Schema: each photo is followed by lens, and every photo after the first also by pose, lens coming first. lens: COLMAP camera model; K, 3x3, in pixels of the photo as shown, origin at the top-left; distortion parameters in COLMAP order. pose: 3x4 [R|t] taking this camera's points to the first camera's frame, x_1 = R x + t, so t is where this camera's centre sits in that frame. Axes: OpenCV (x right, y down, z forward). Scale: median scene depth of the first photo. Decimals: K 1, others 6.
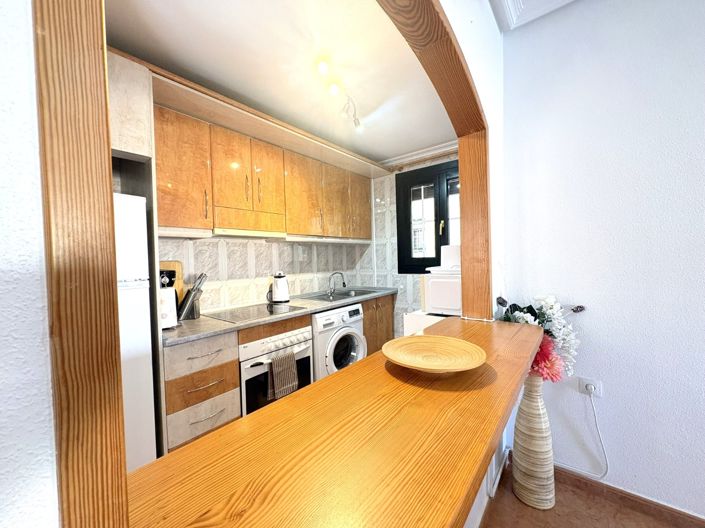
lens RADIAL K [[284.8, 0, 352.5], [0, 284.8, 264.0], [0, 0, 1]] dist [0.000348, -0.000013]
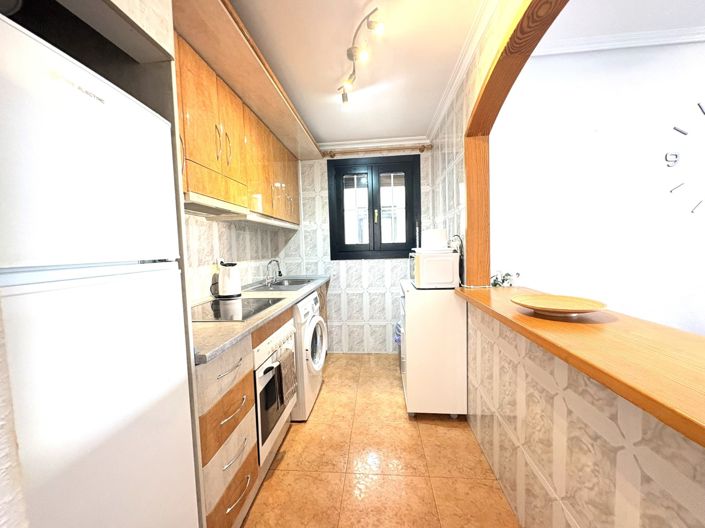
lens RADIAL K [[280.5, 0, 351.3], [0, 280.5, 264.2], [0, 0, 1]] dist [0.000034, -0.000023]
pose [[0.849267, -0.028803, 0.527177, -0.317084], [0.017708, 0.999503, 0.026082, 0.024566], [-0.527666, -0.012815, 0.849355, 0.130466]]
